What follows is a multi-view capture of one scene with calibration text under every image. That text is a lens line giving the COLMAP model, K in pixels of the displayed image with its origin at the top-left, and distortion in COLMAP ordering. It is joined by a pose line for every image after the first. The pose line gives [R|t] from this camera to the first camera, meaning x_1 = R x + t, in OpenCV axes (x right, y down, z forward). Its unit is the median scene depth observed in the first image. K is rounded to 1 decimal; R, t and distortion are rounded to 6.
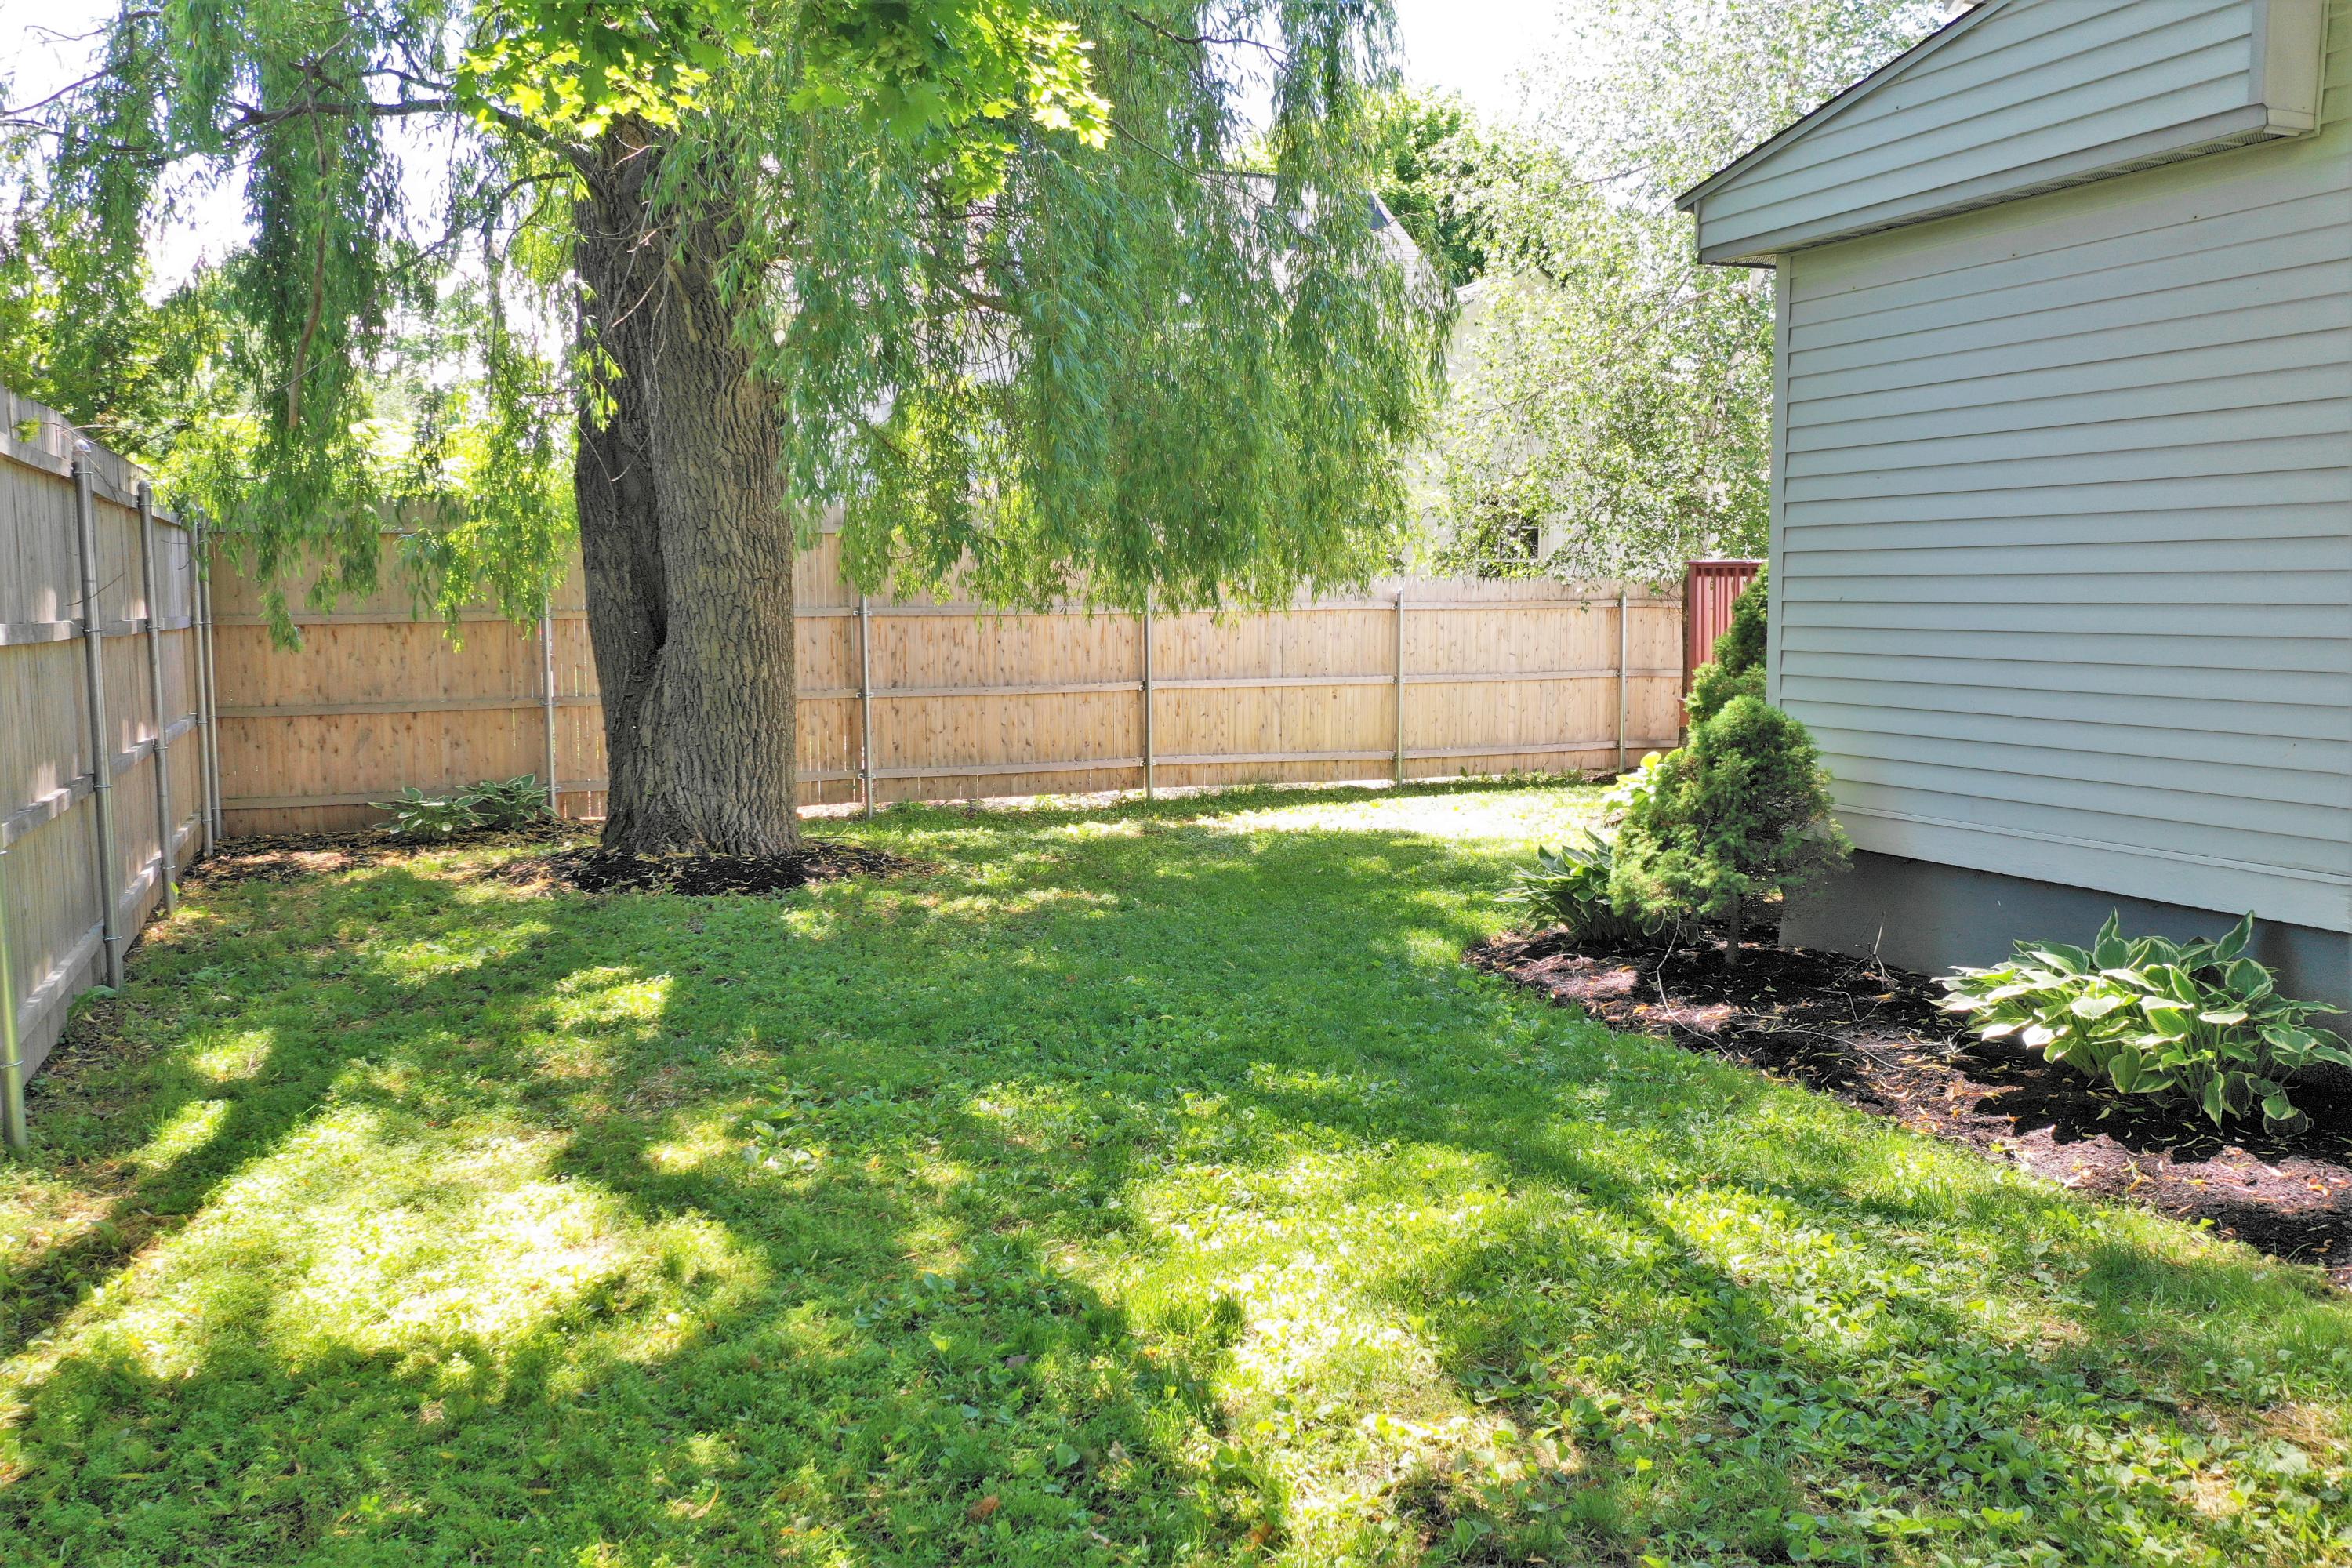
lens RADIAL K [[1866.2, 0, 1190.8], [0, 1866.2, 781.4], [0, 0, 1]] dist [-0.004060, -0.001013]
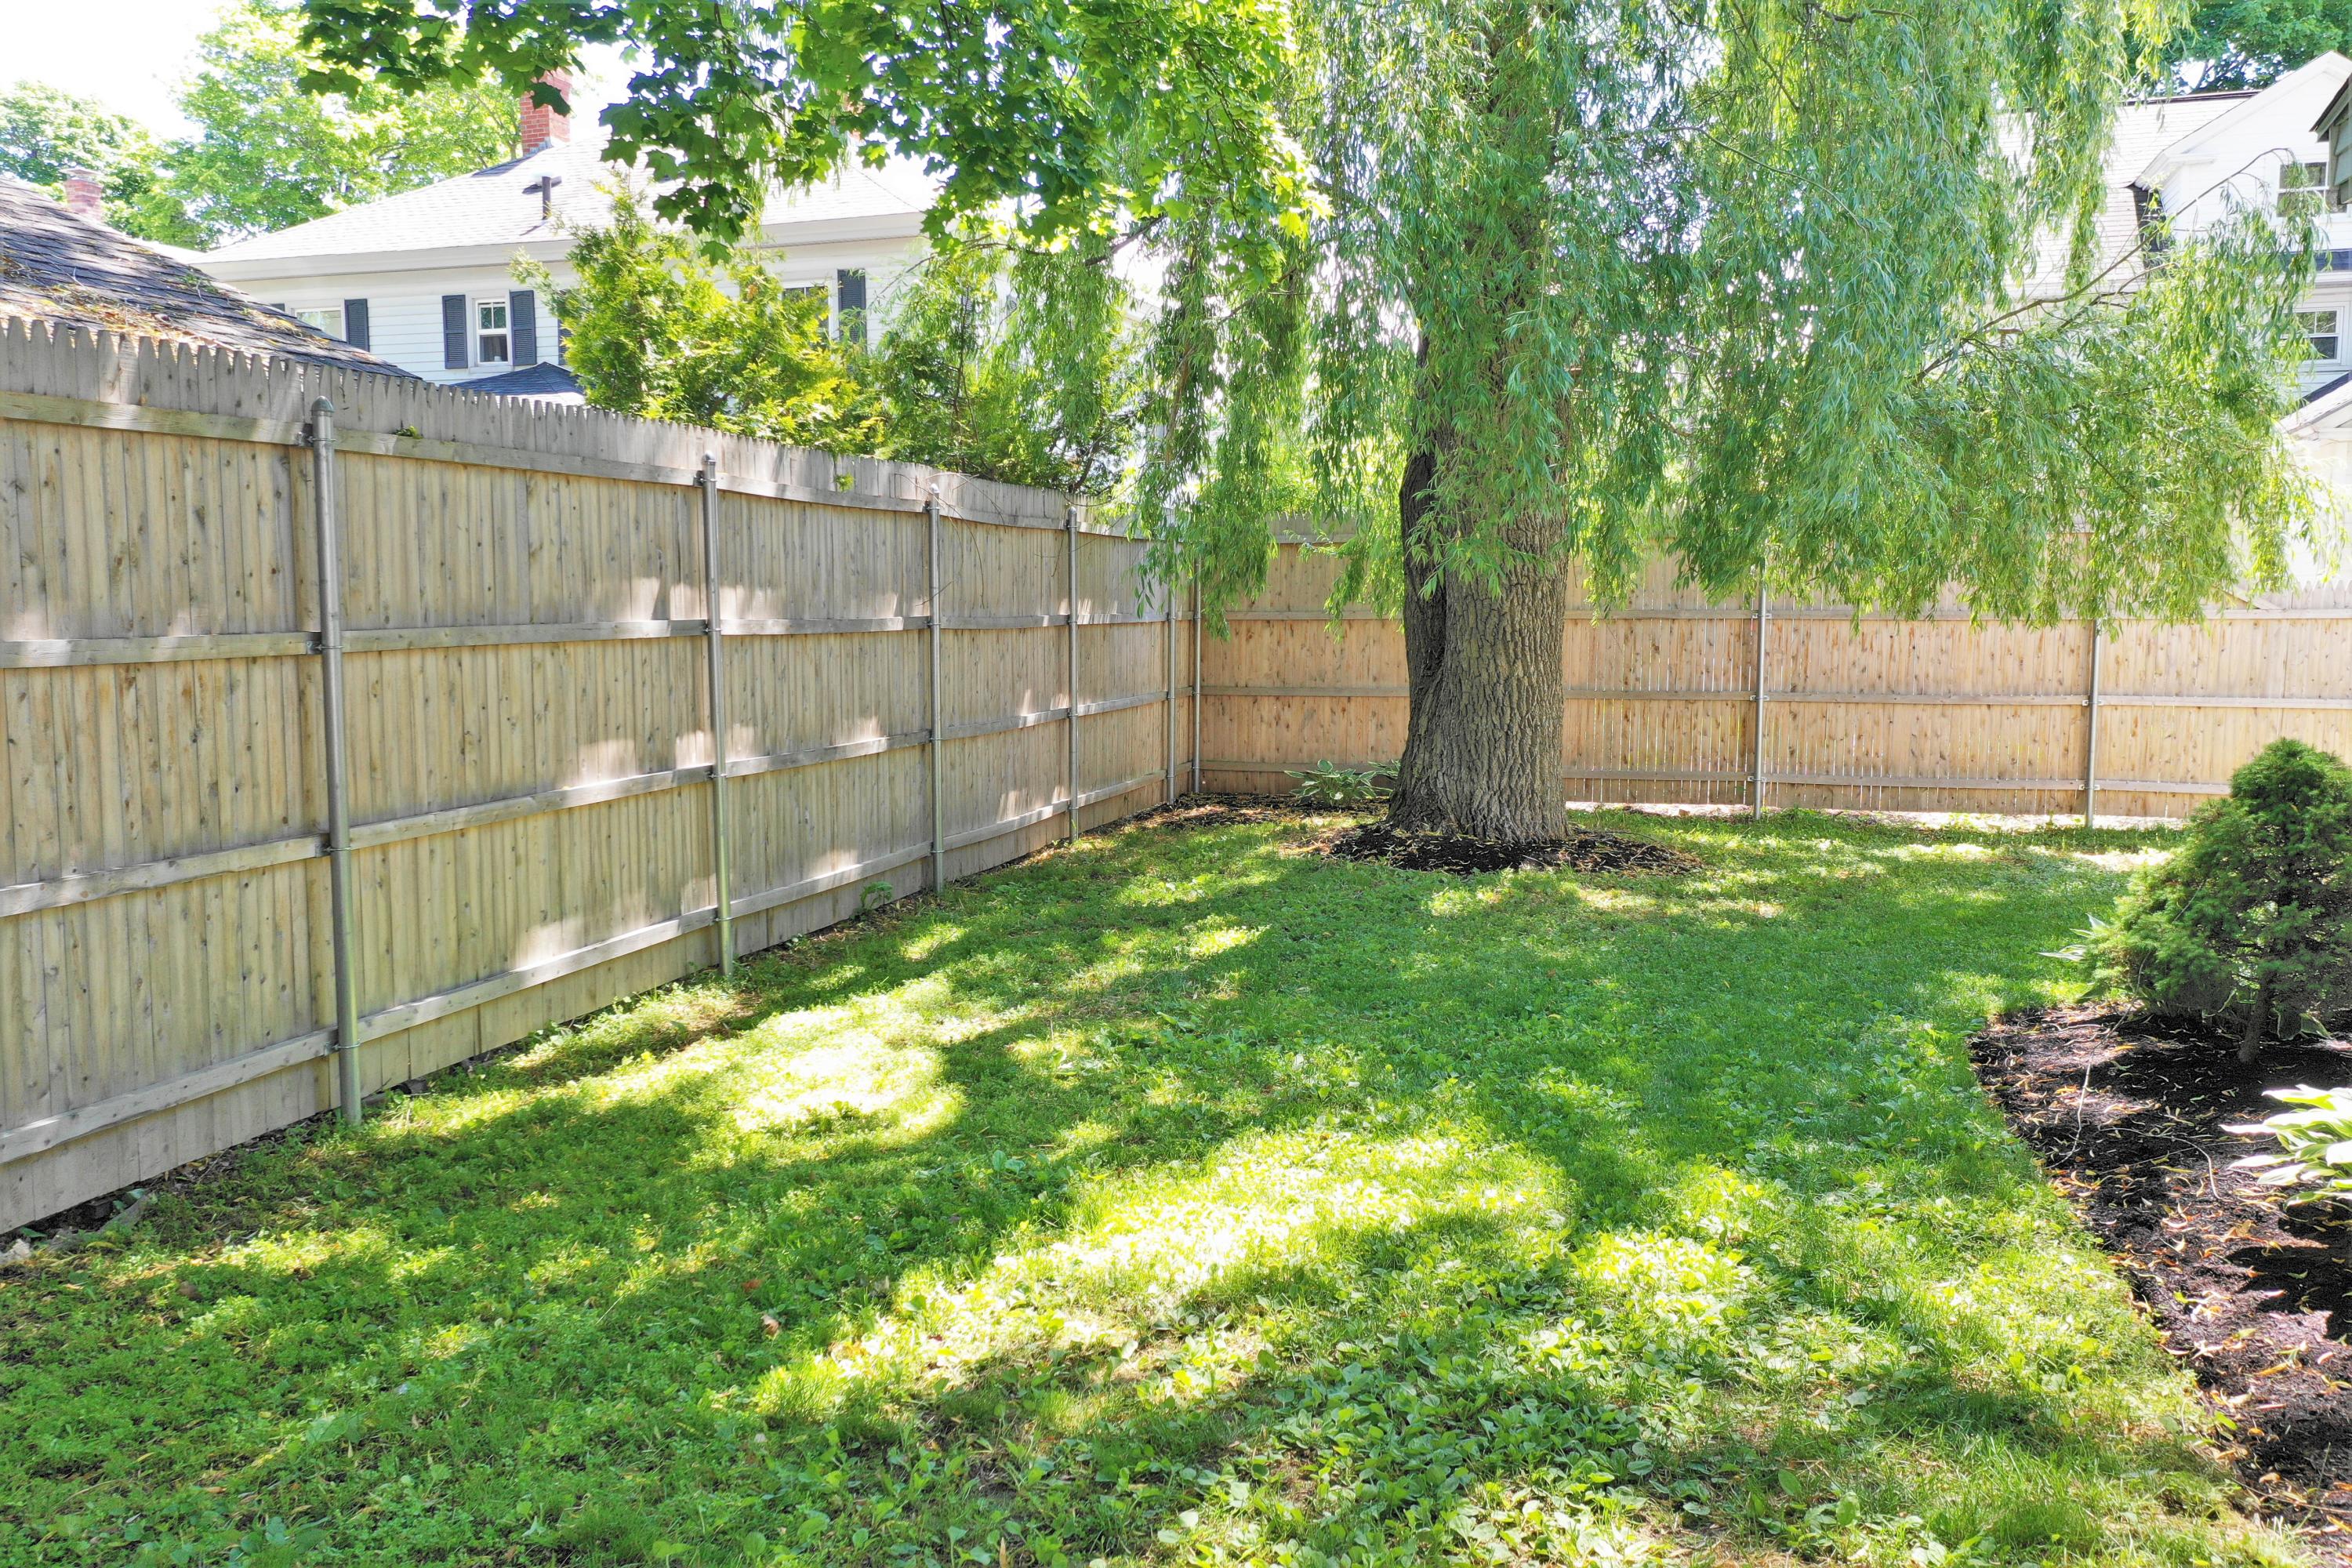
lens RADIAL K [[1866.2, 0, 1168.1], [0, 1866.2, 783.7], [0, 0, 1]] dist [-0.004060, -0.001013]
pose [[0.767520, 0.069851, -0.637208, 0.585379], [-0.067058, 0.997340, 0.028557, -0.021076], [0.637508, 0.020812, 0.770163, 0.081512]]
